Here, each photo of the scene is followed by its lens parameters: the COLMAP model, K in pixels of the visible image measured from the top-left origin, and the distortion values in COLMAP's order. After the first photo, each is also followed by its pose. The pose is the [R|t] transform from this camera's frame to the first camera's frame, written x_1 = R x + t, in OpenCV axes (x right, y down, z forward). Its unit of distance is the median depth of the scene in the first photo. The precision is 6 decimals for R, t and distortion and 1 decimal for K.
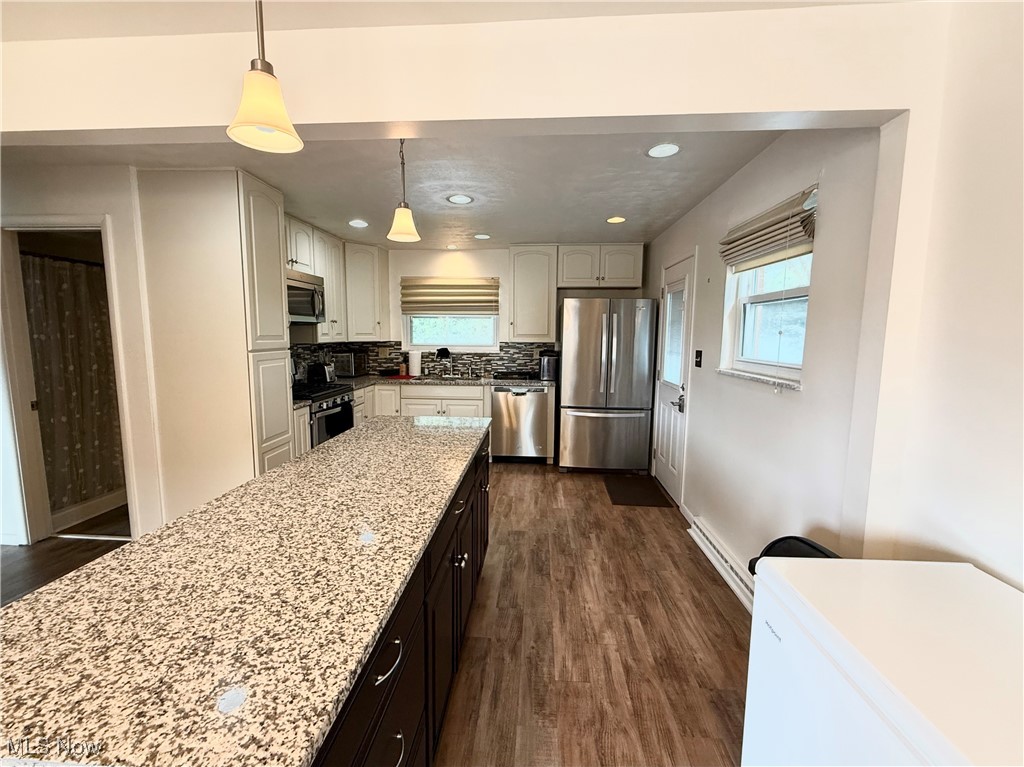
lens RADIAL K [[439.5, 0, 509.2], [0, 439.5, 383.4], [0, 0, 1]] dist [0.001178, 0.000077]
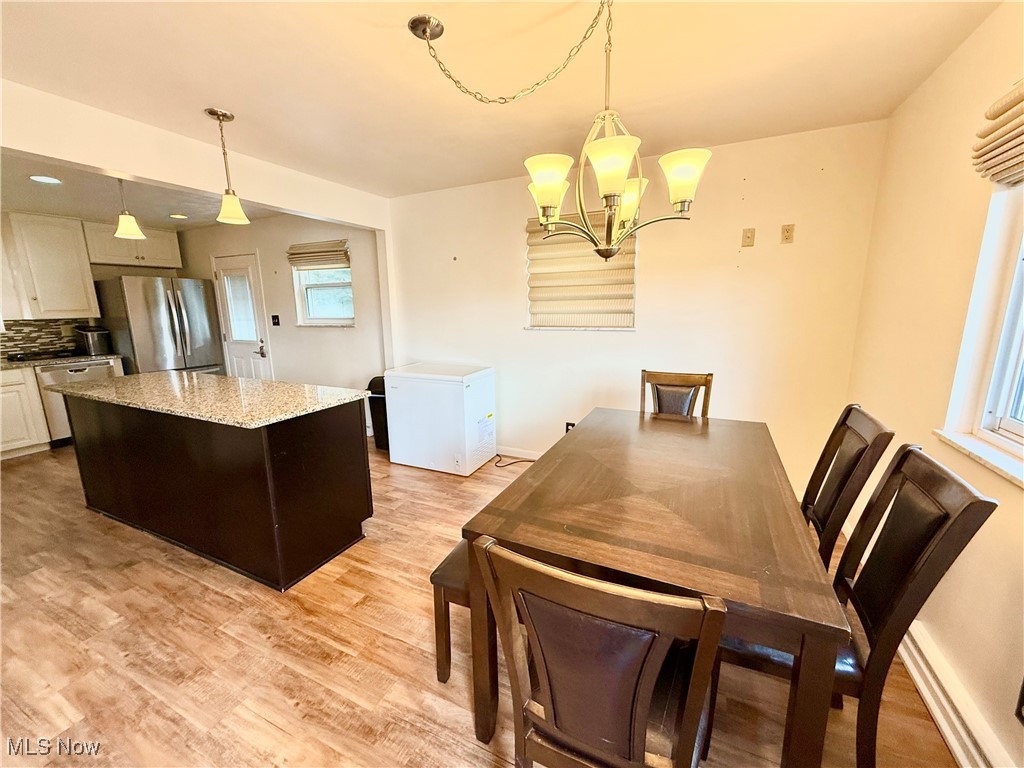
lens RADIAL K [[406.1, 0, 512.0], [0, 406.1, 384.0], [0, 0, 1]] dist [0.000837, 0.000100]
pose [[0.368383, -0.191771, 0.909680, -0.444212], [0.126034, 0.979762, 0.155507, 0.034035], [-0.921091, 0.057365, 0.385097, -0.249825]]
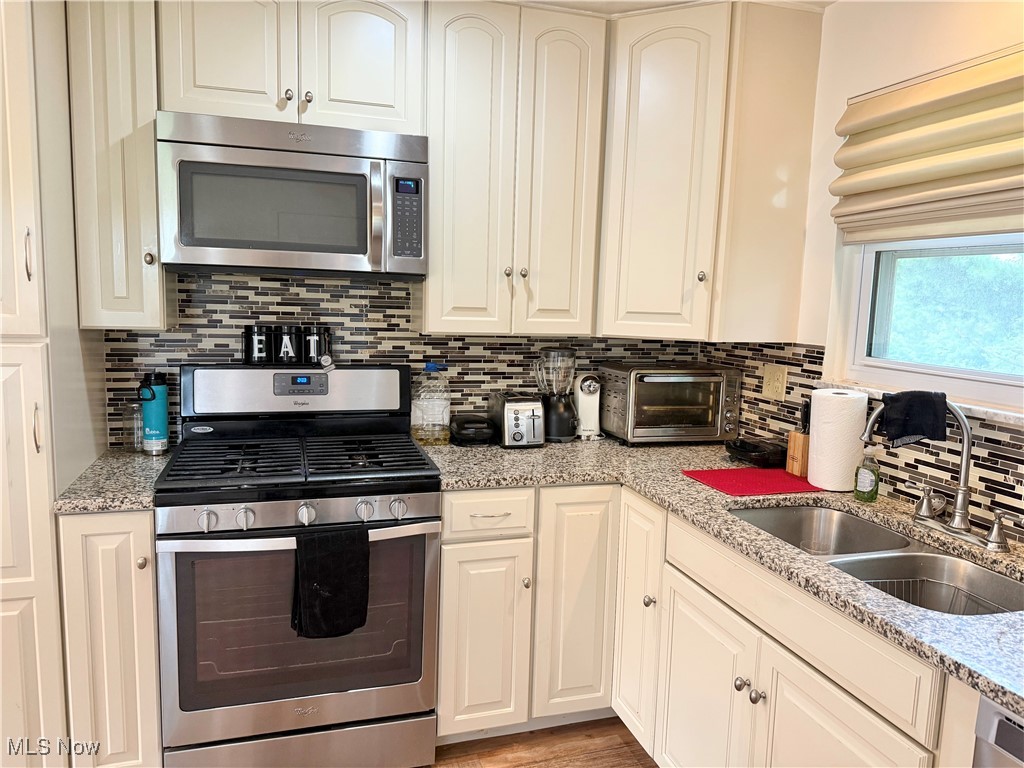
lens RADIAL K [[721.9, 0, 512.0], [0, 721.9, 384.0], [0, 0, 1]] dist [0.097302, -0.111722]
pose [[0.353135, 0.115982, -0.928355, 0.112703], [-0.136781, 0.988024, 0.071407, -0.090518], [0.925520, 0.101765, 0.364770, 0.761480]]
